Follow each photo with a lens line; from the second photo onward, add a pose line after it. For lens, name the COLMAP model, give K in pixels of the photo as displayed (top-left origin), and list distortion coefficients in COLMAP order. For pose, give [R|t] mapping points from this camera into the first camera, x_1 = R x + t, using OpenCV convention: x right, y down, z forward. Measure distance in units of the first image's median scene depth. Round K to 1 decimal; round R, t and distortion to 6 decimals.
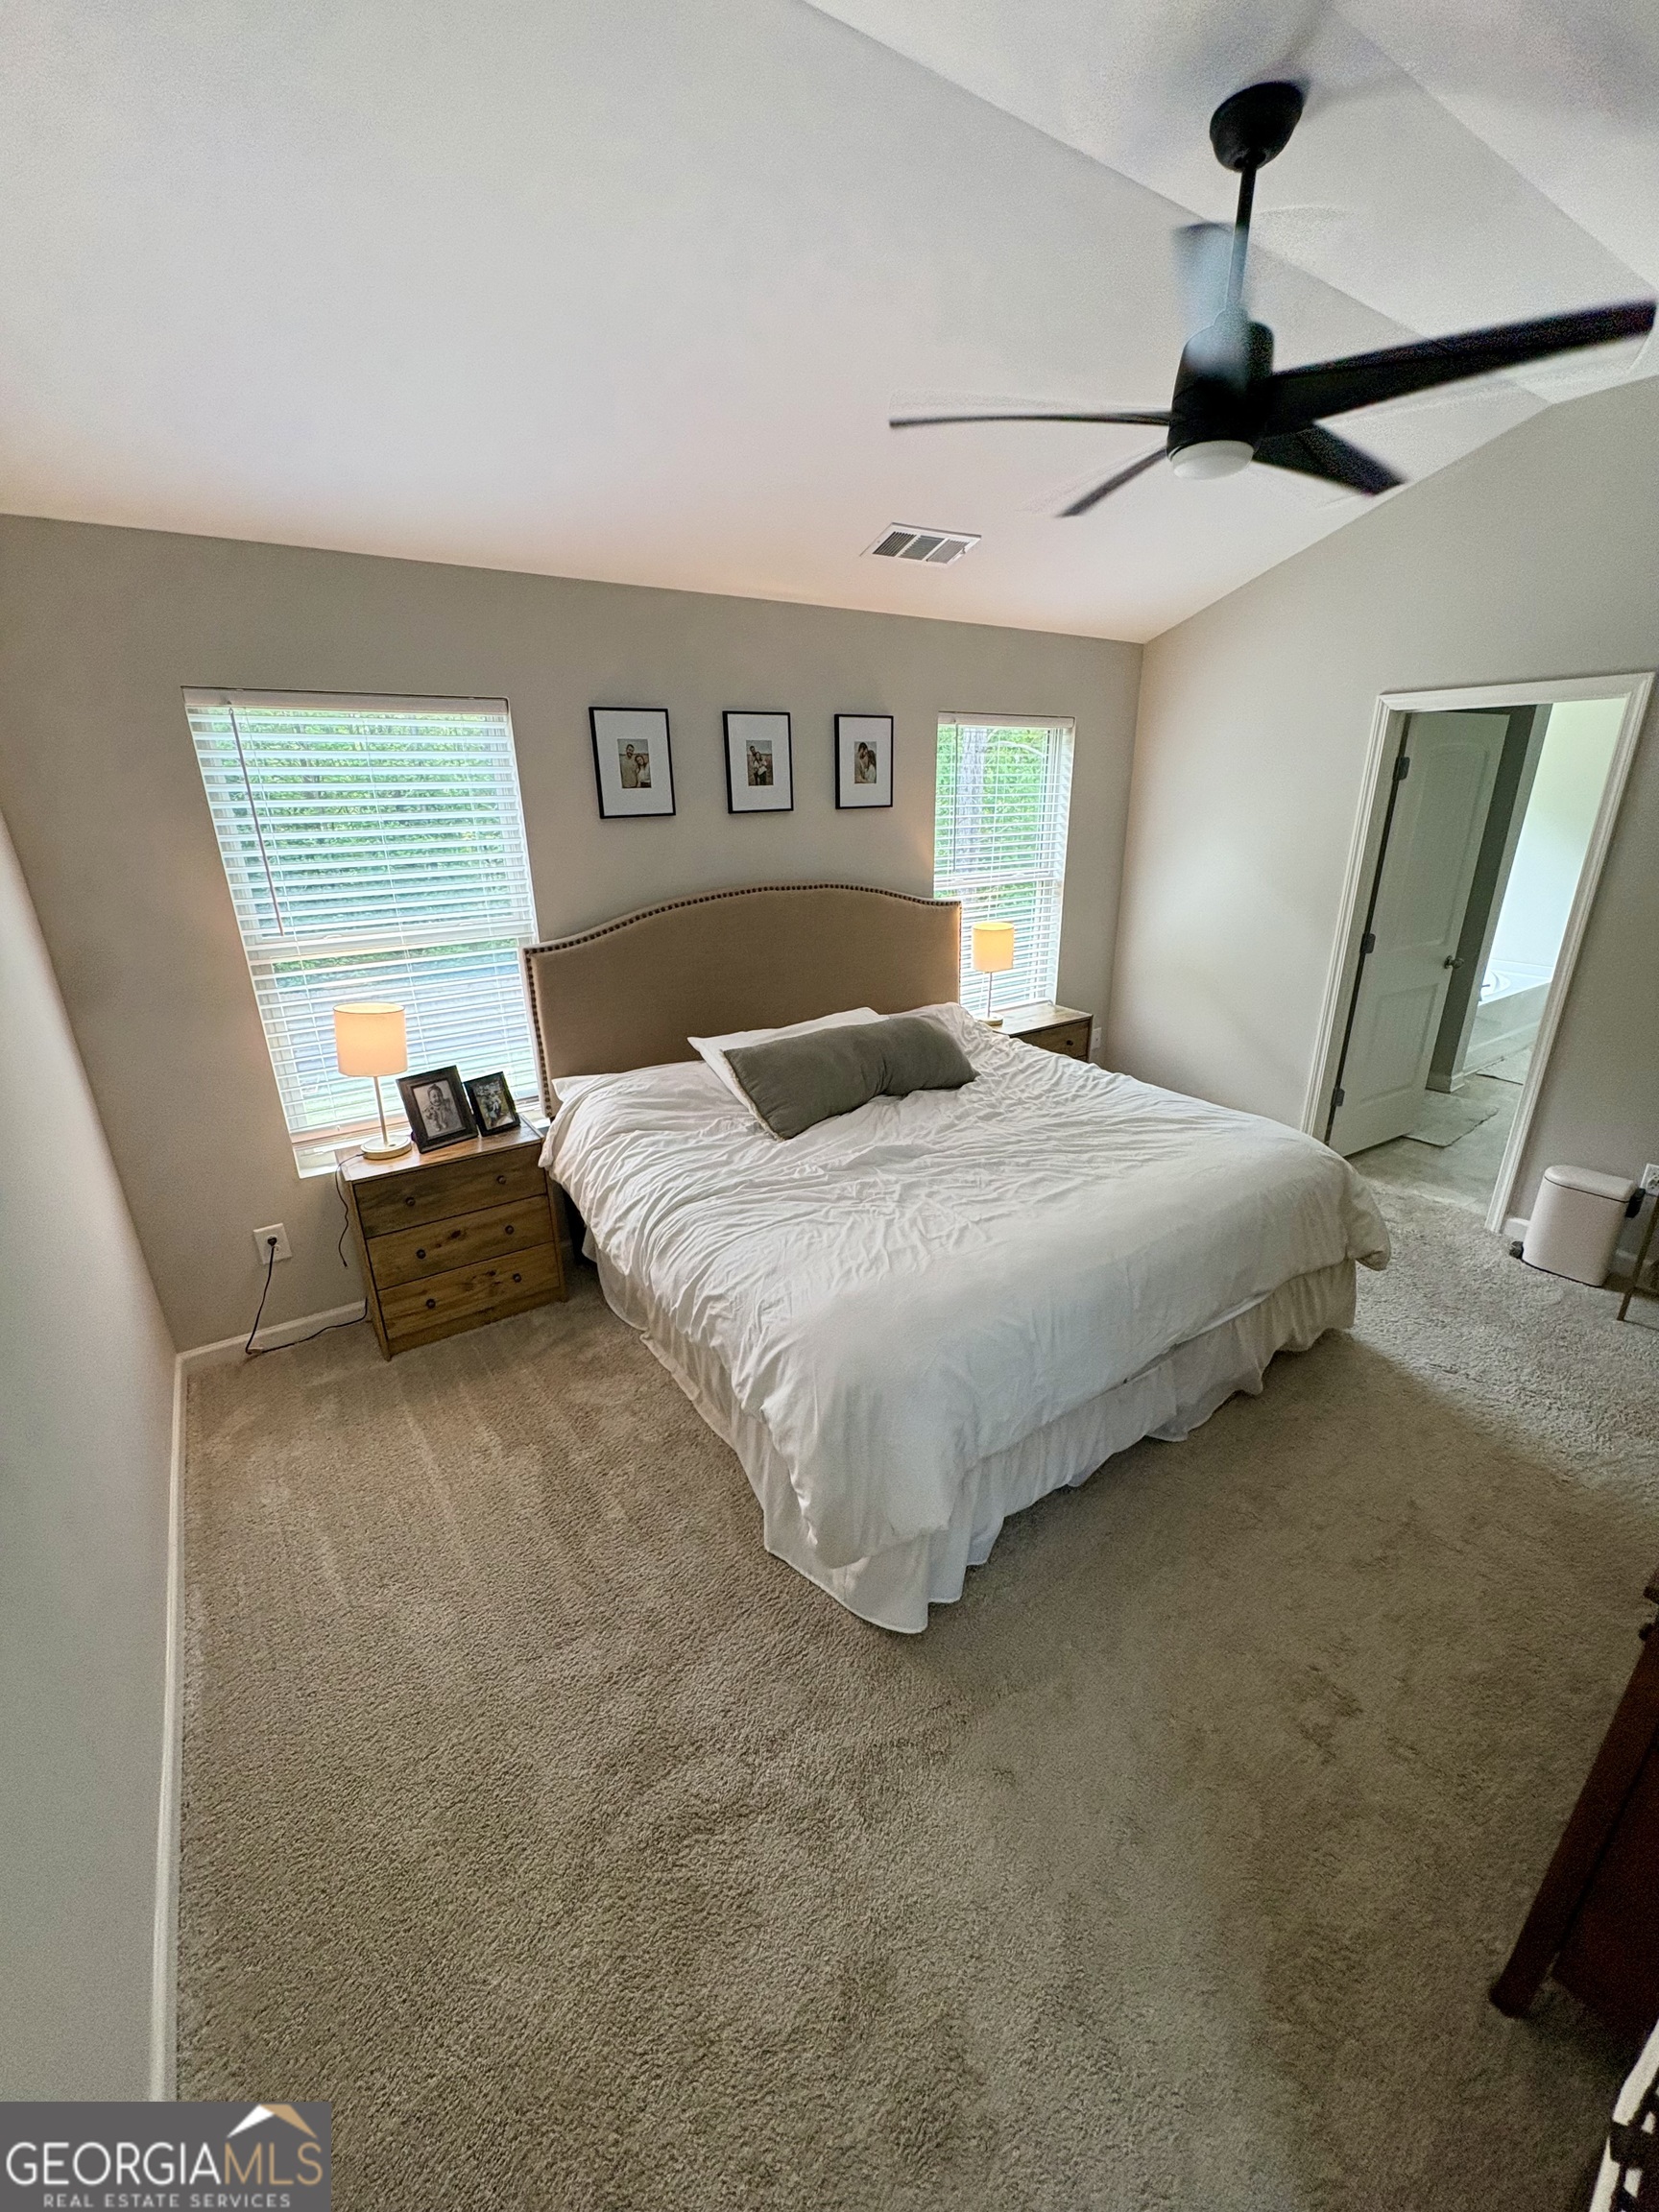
lens RADIAL K [[880.9, 0, 832.6], [0, 880.9, 1100.0], [0, 0, 1]] dist [0.003425, -0.001682]
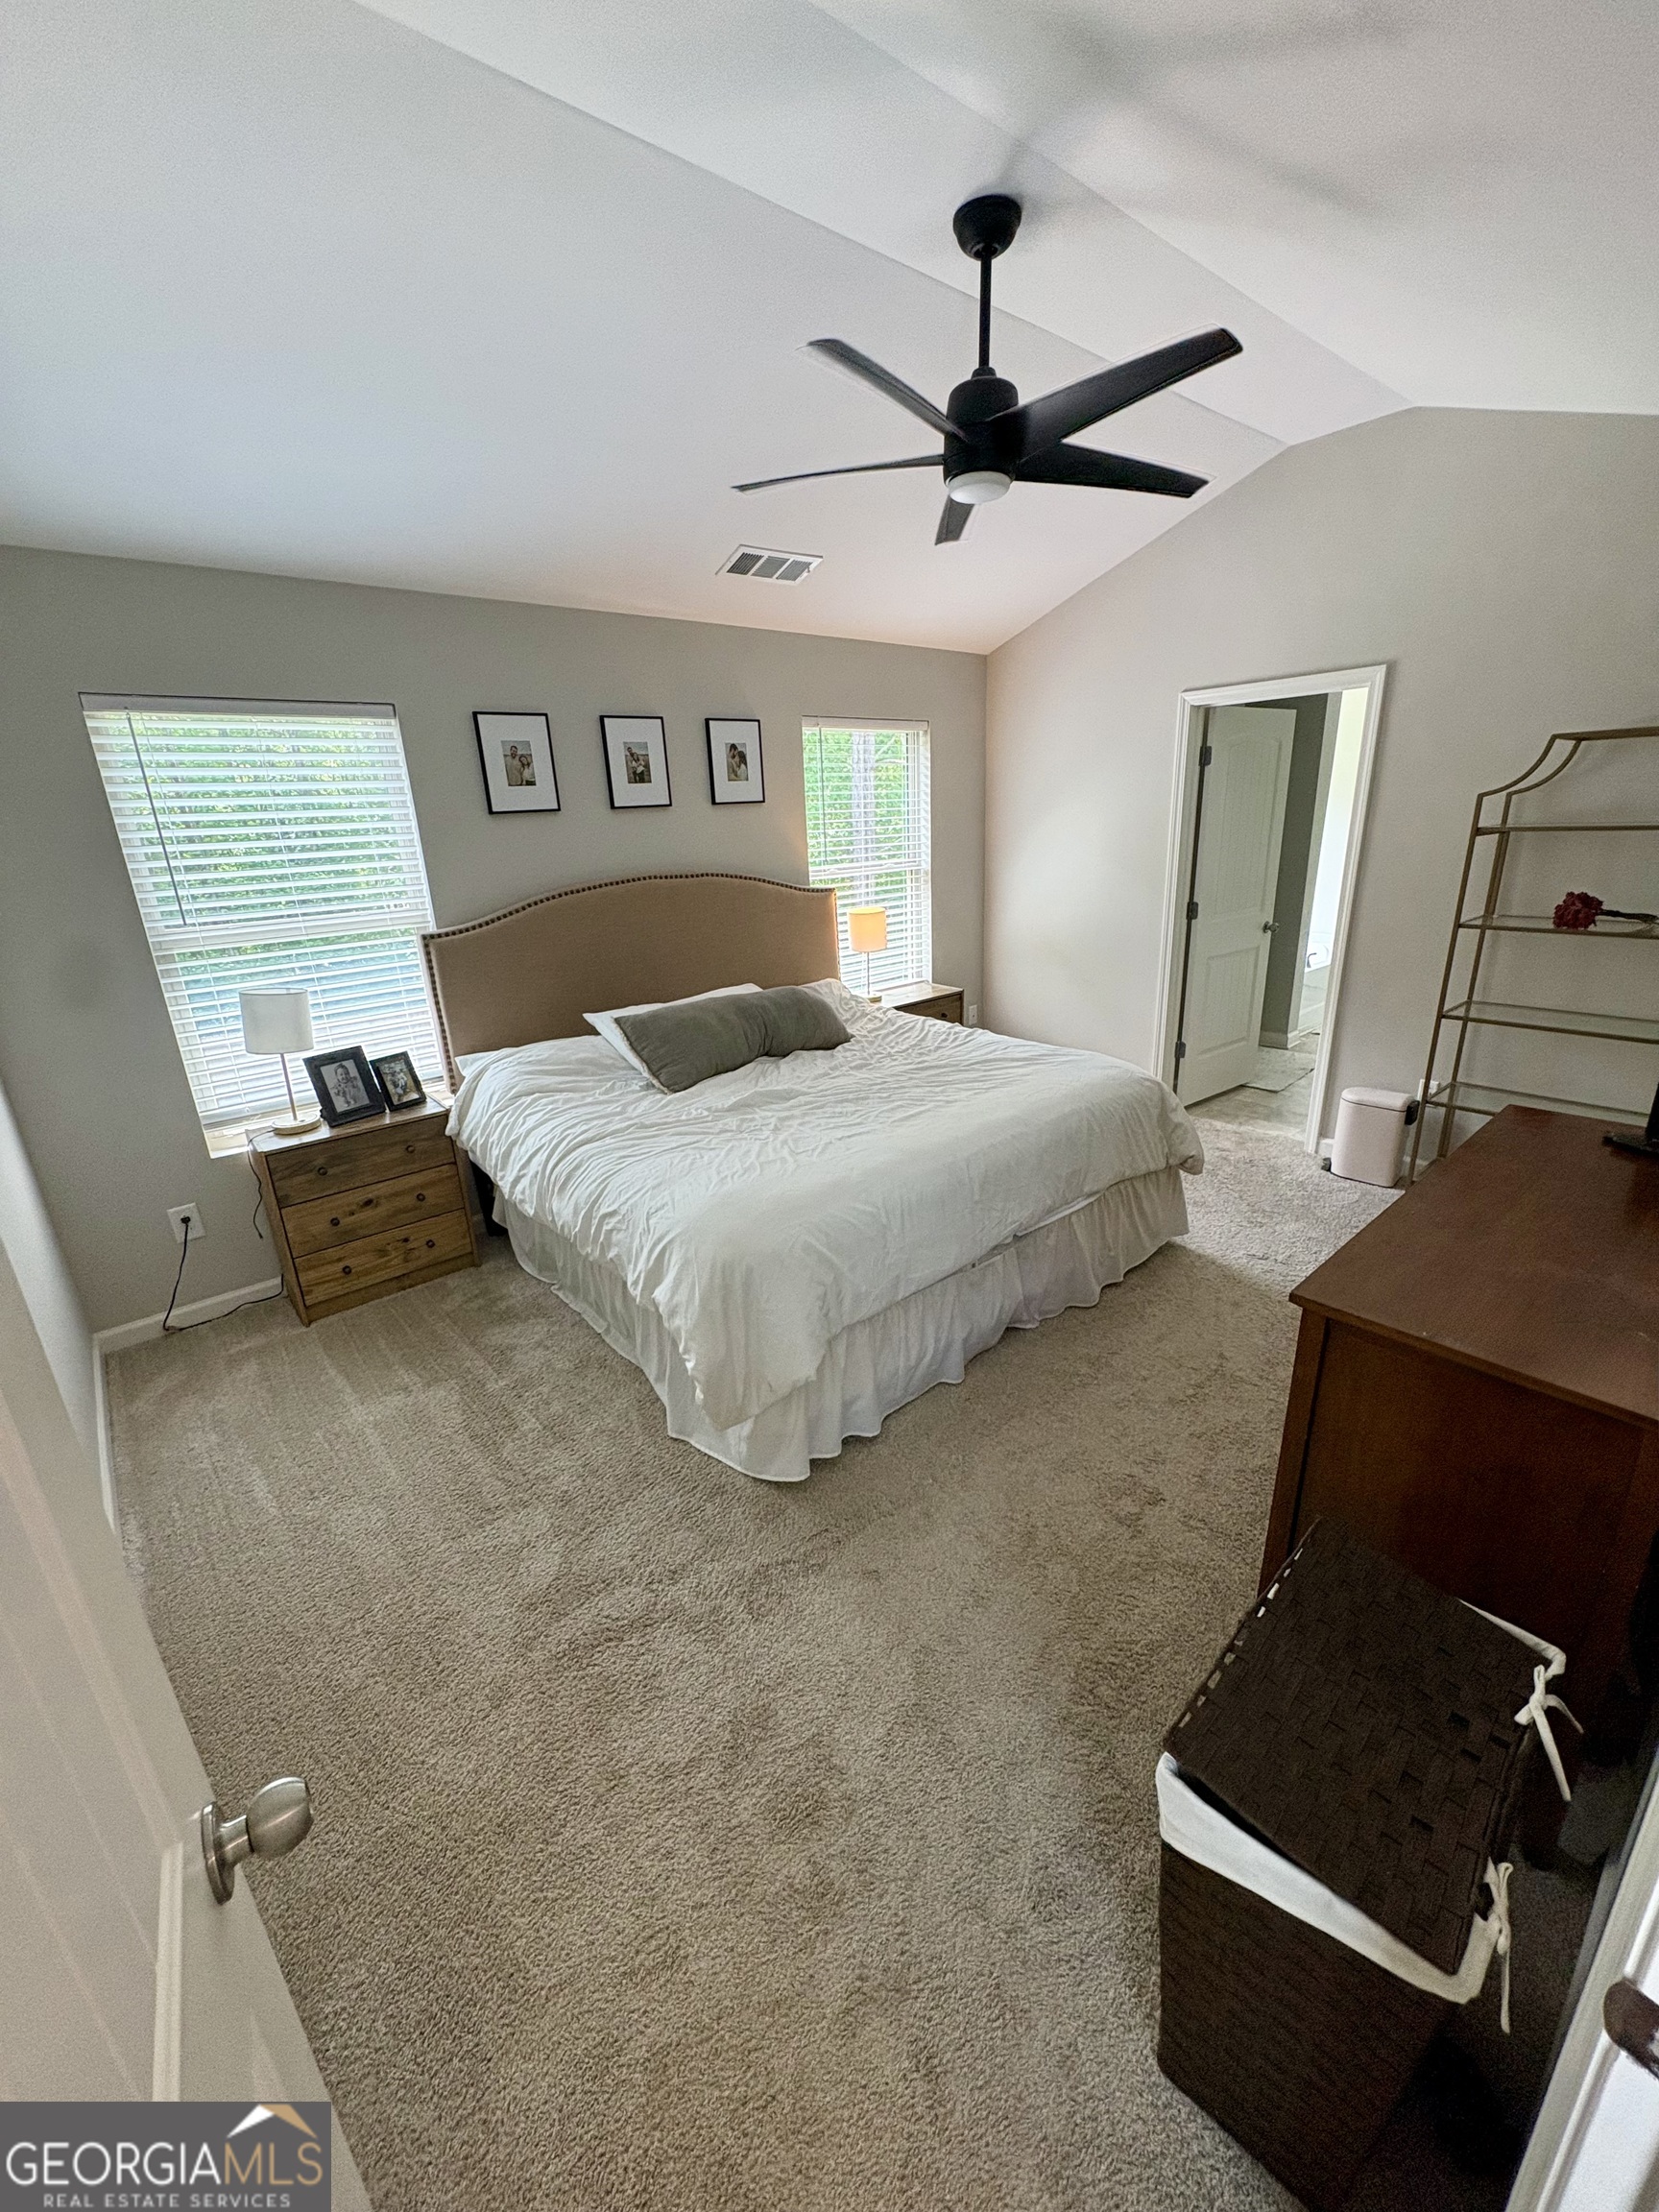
lens RADIAL K [[880.9, 0, 830.6], [0, 880.9, 1100.0], [0, 0, 1]] dist [0.003425, -0.001682]
pose [[0.994595, -0.057740, 0.086294, 0.047365], [0.060179, 0.997850, -0.025941, 0.099618], [-0.084610, 0.030994, 0.995932, -0.122611]]
